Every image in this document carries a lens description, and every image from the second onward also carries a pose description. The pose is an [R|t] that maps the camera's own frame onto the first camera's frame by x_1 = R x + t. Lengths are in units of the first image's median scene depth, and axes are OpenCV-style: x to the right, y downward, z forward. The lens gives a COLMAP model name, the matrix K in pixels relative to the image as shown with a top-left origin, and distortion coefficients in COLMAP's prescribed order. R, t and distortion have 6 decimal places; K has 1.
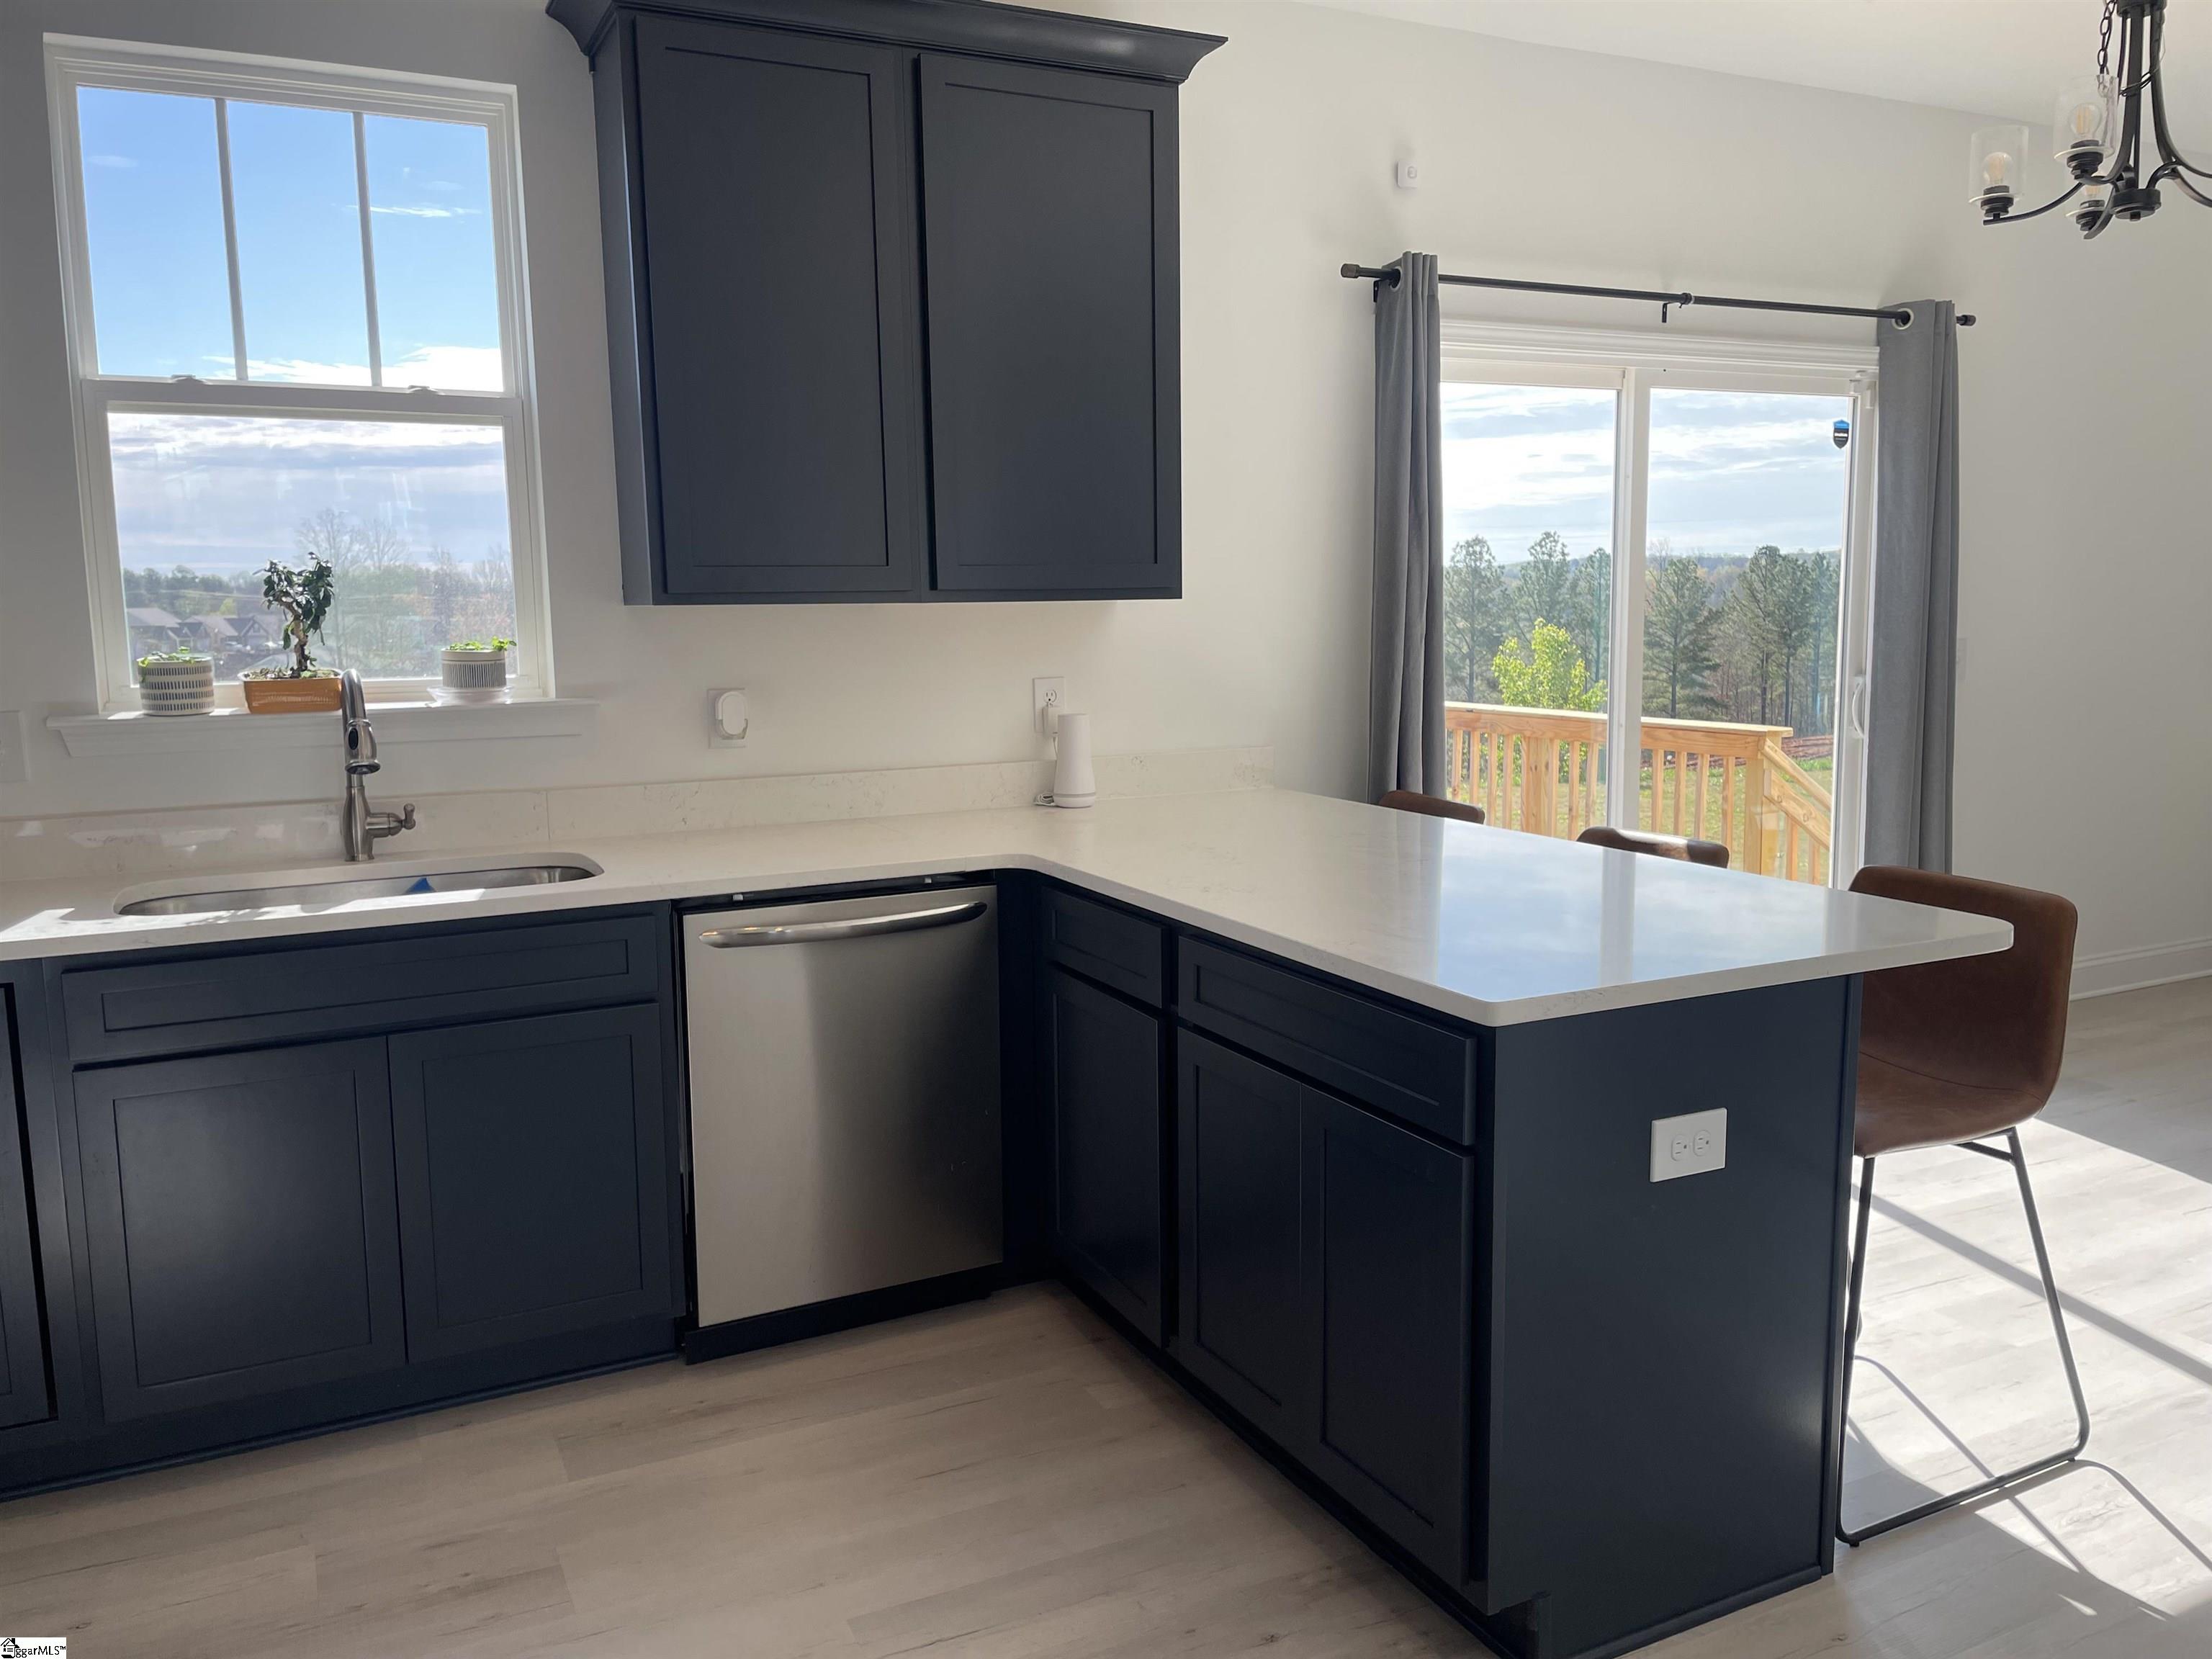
lens RADIAL K [[1675.3, 0, 1111.6], [0, 1675.3, 849.0], [0, 0, 1]] dist [0.067954, -0.085789]
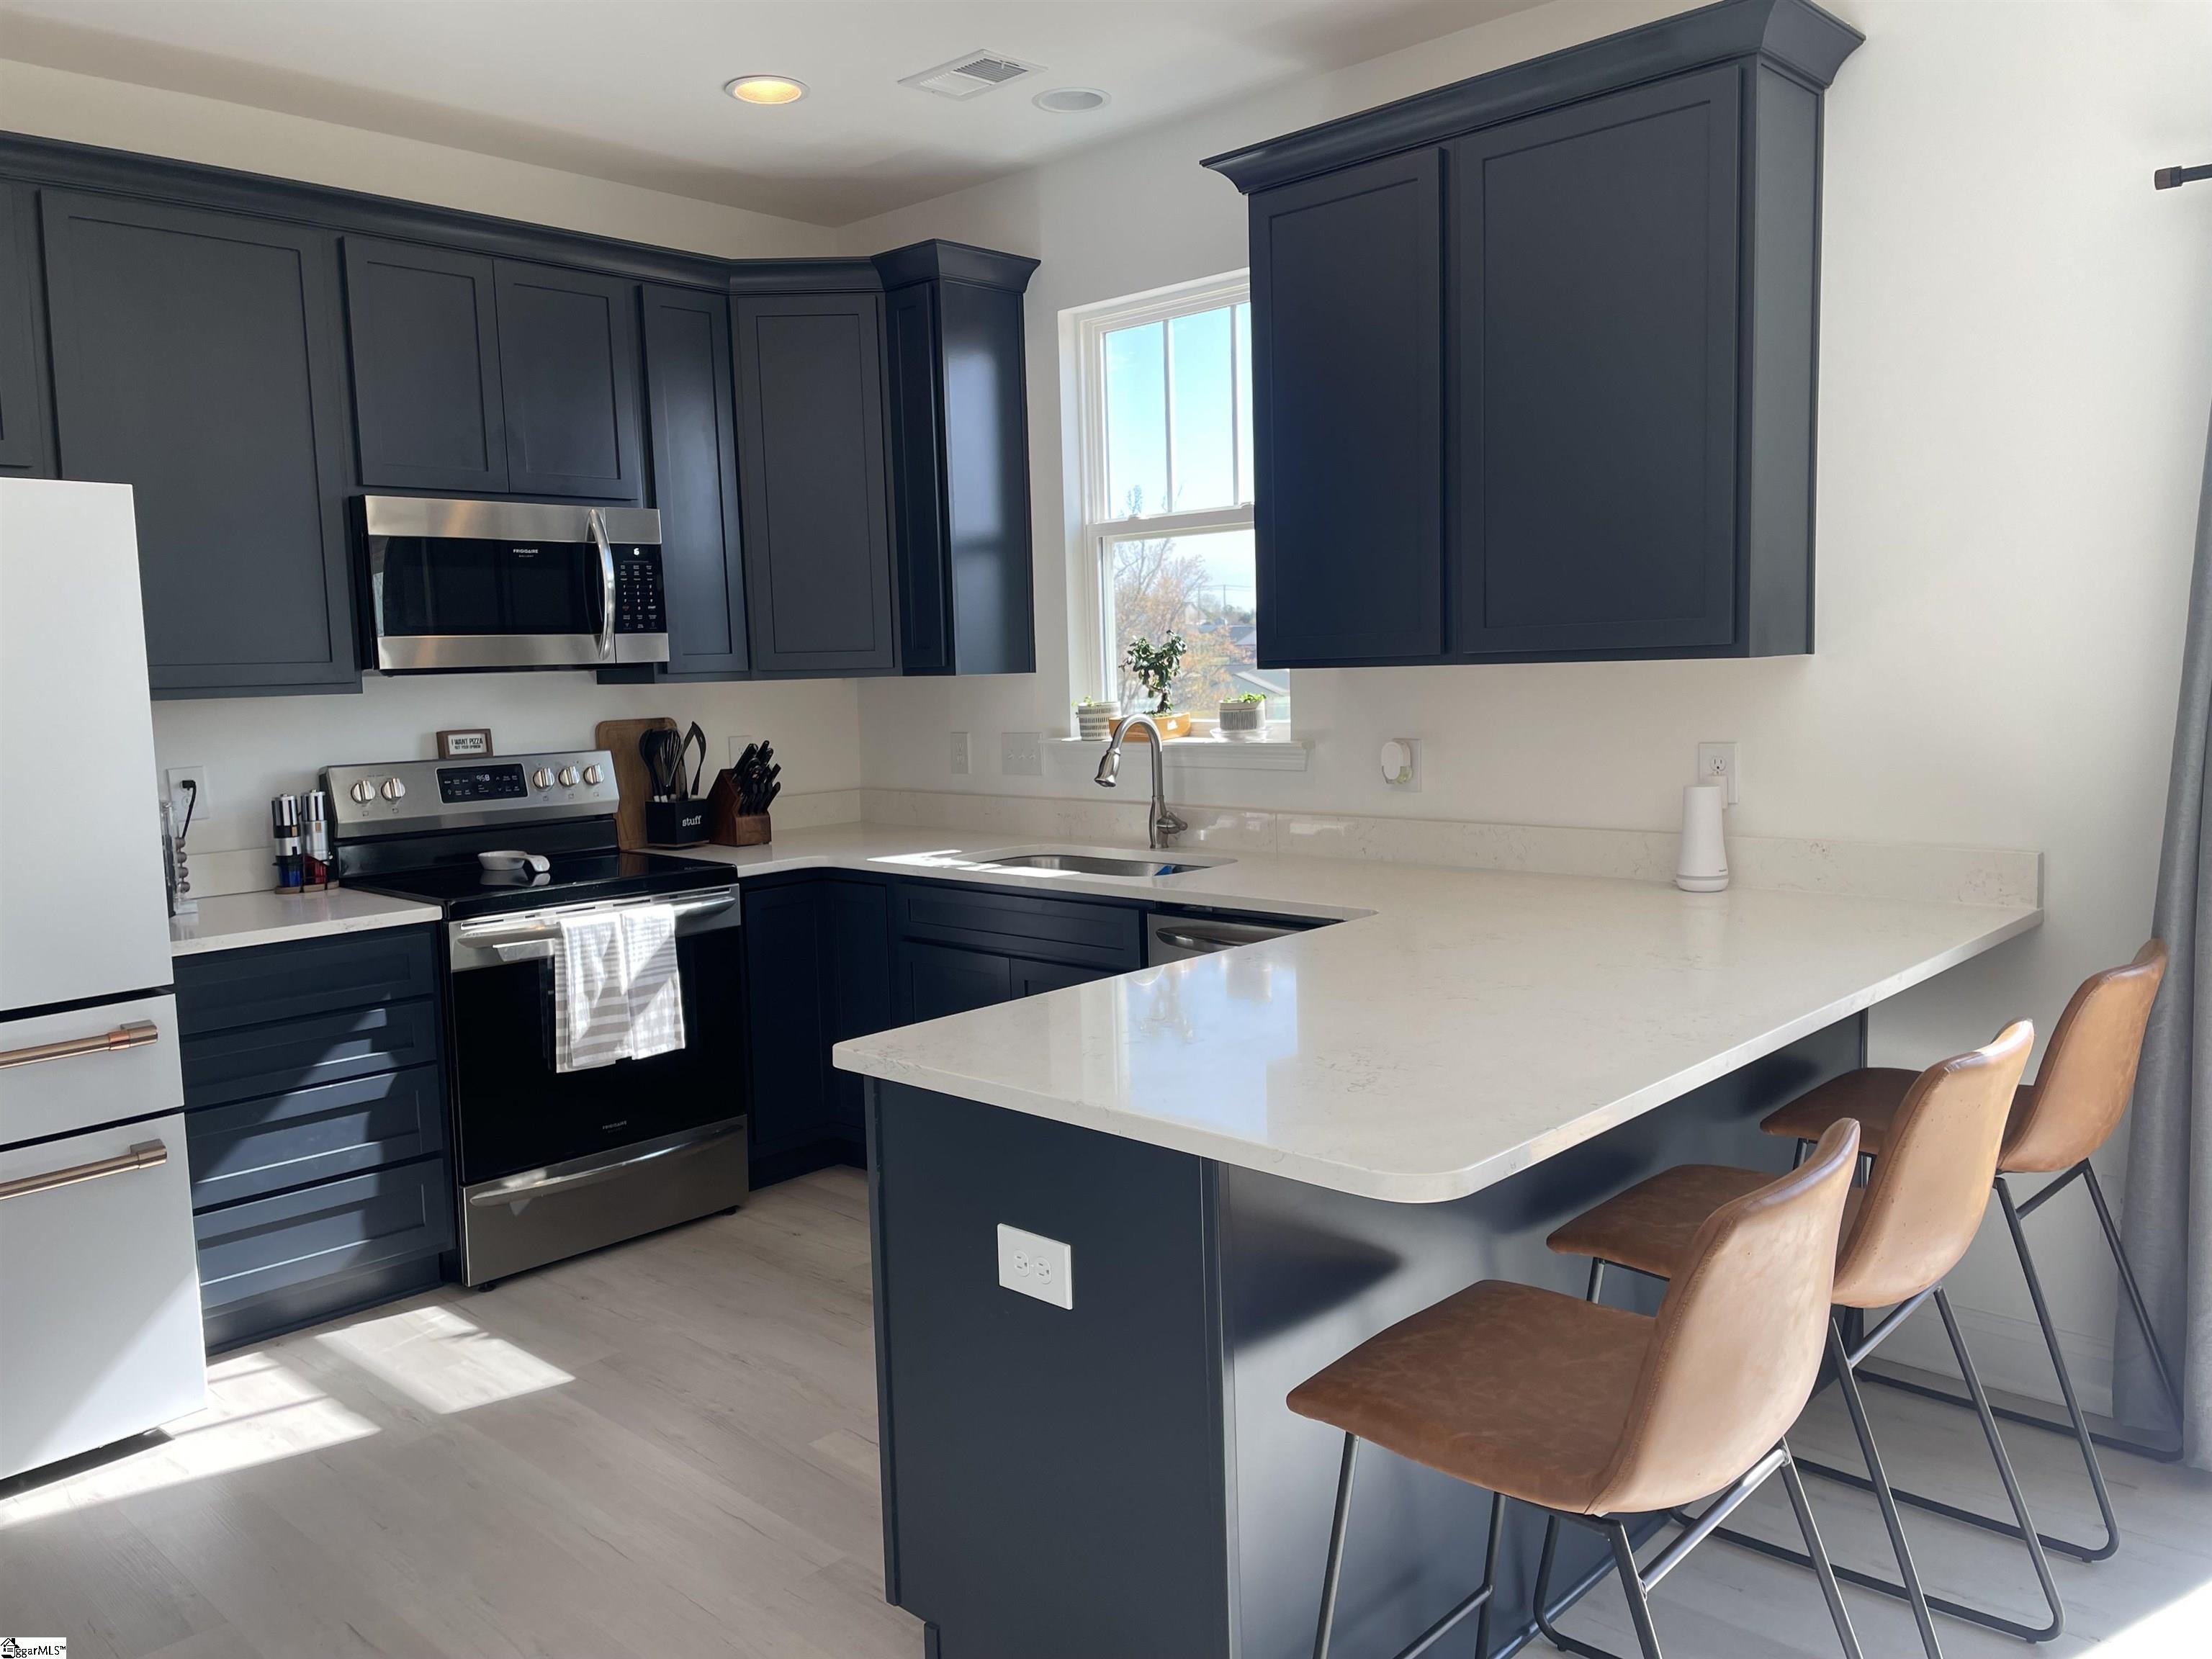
lens RADIAL K [[1675.3, 0, 1111.6], [0, 1675.3, 849.0], [0, 0, 1]] dist [0.067954, -0.085789]
pose [[0.346715, 0.107195, -0.931825, 0.860533], [-0.121609, 0.990200, 0.068662, -0.087825], [0.930054, 0.089512, 0.356353, 0.493633]]
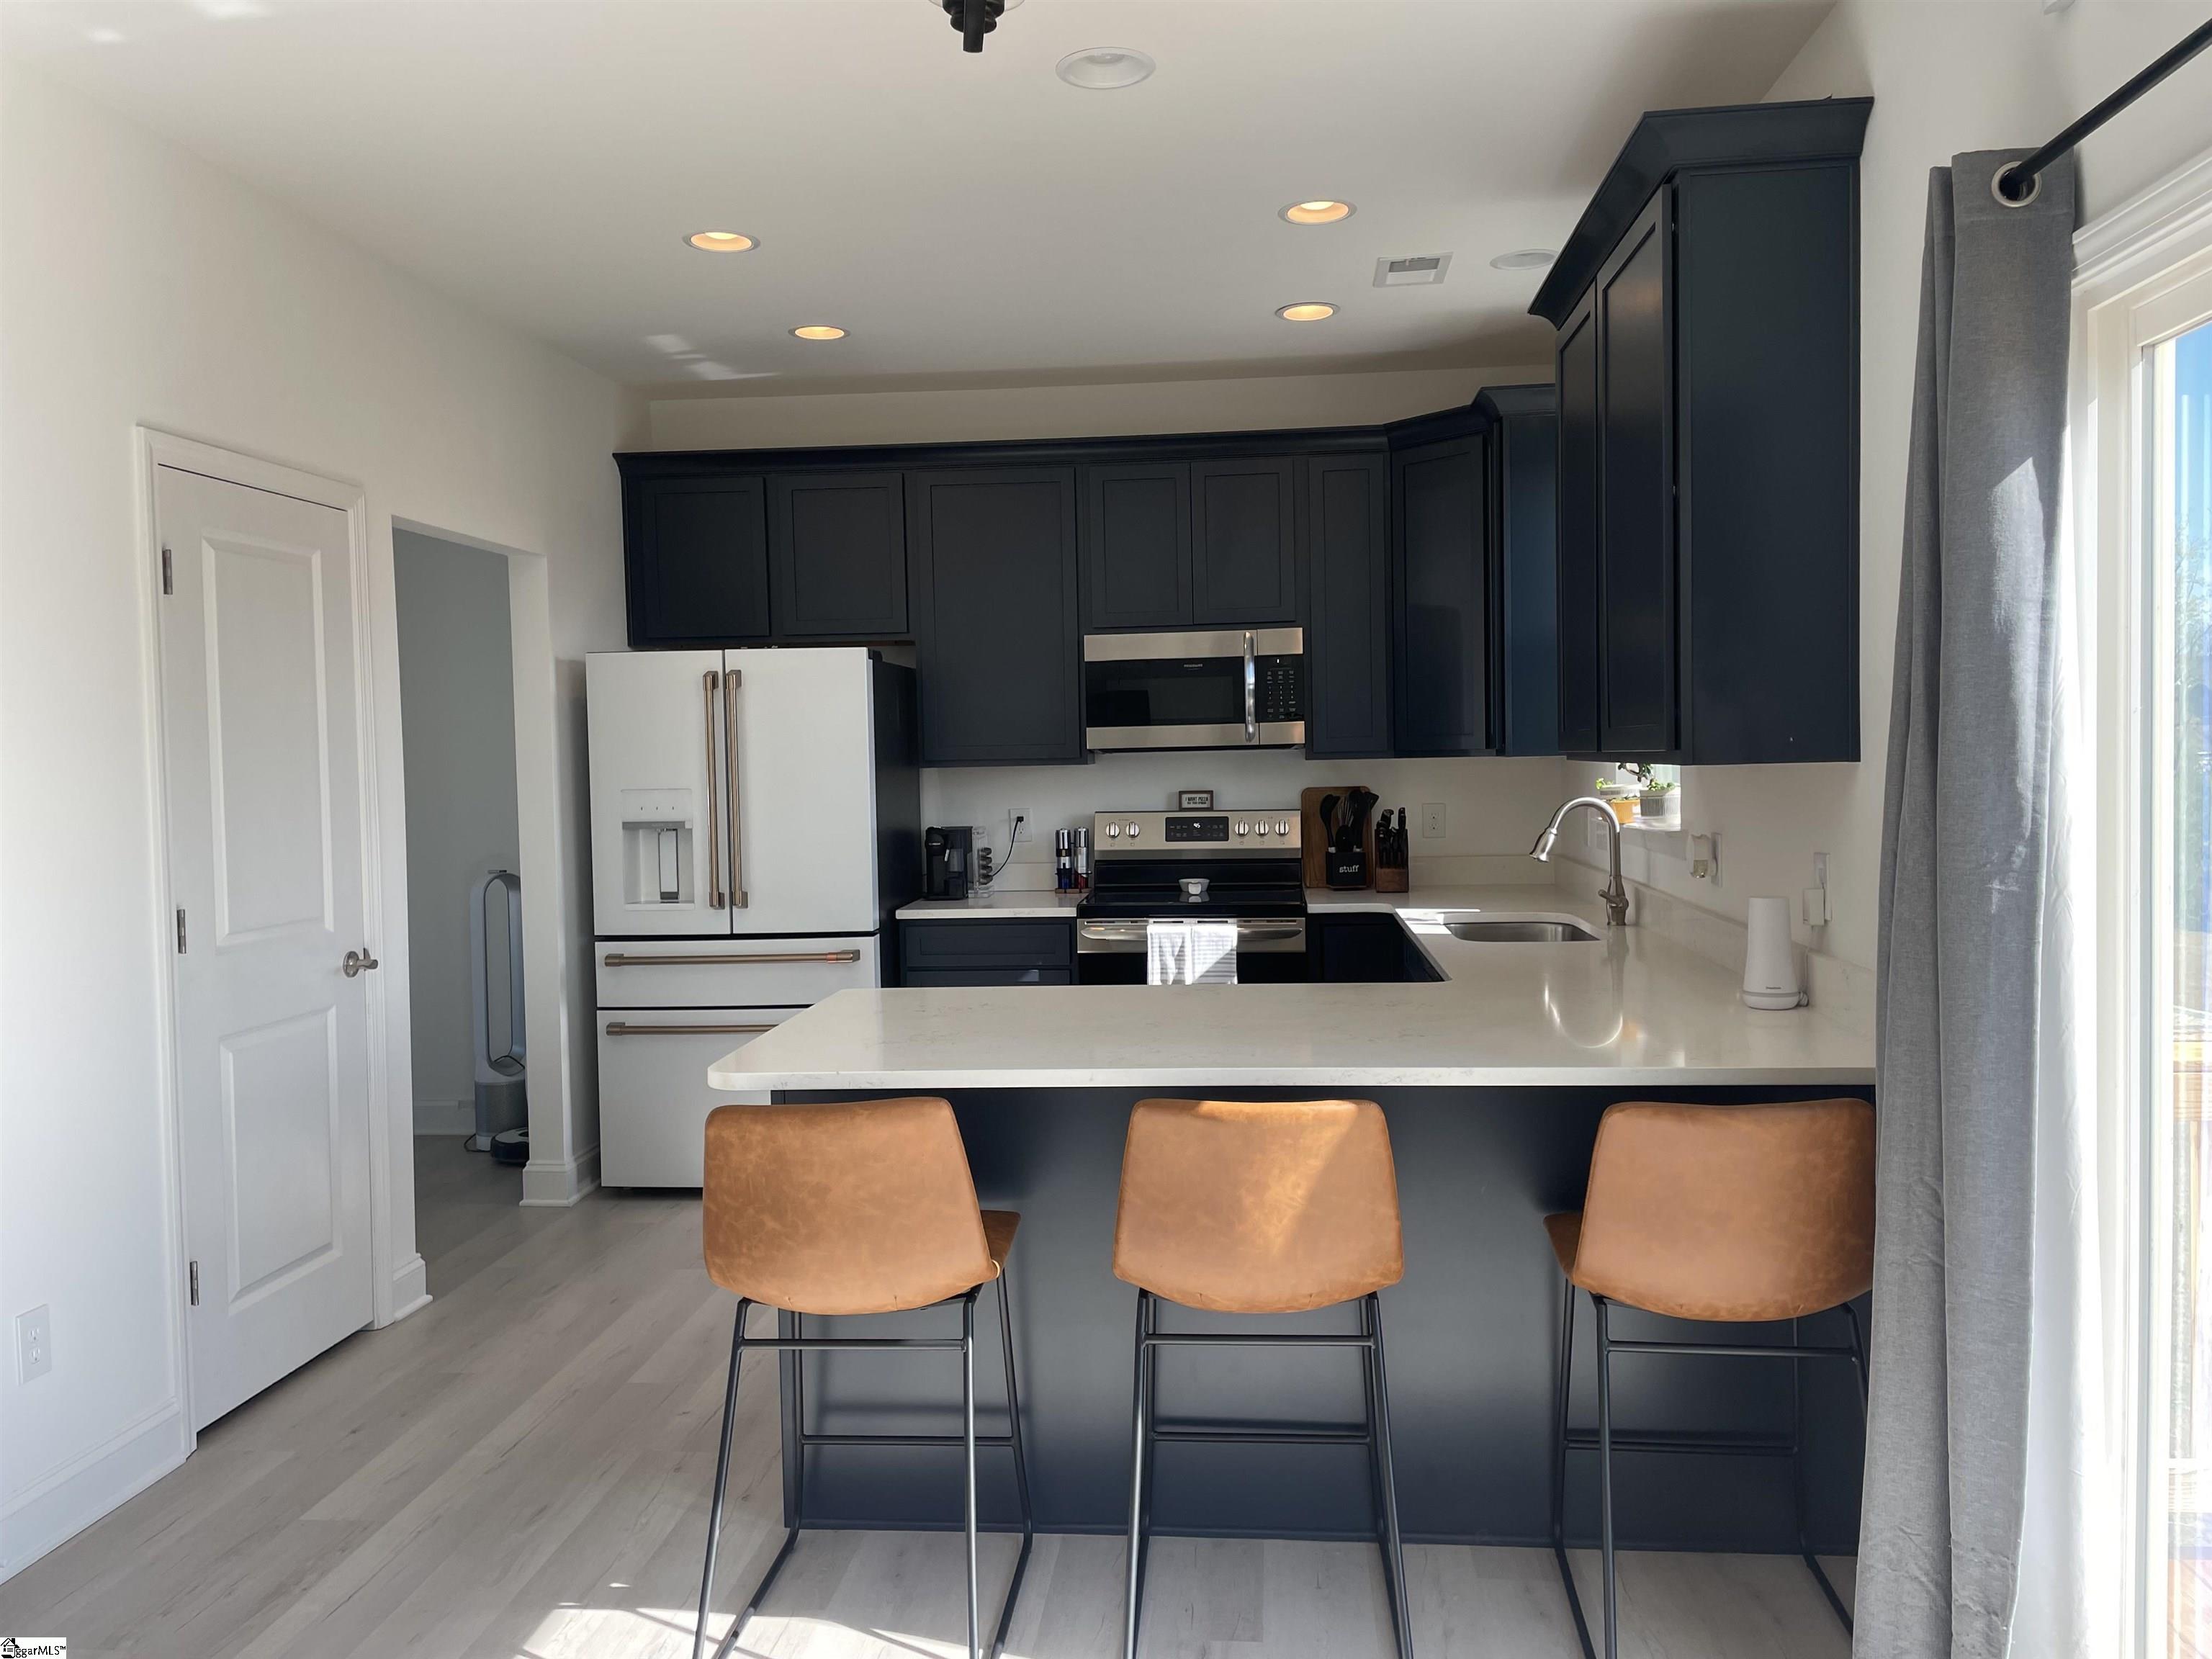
lens RADIAL K [[1675.3, 0, 1111.6], [0, 1675.3, 849.0], [0, 0, 1]] dist [0.067954, -0.085789]
pose [[-0.530445, 0.072381, -0.844624, 1.055711], [-0.106780, 0.982707, 0.151274, -0.239036], [0.840967, 0.170432, -0.513543, 1.399076]]
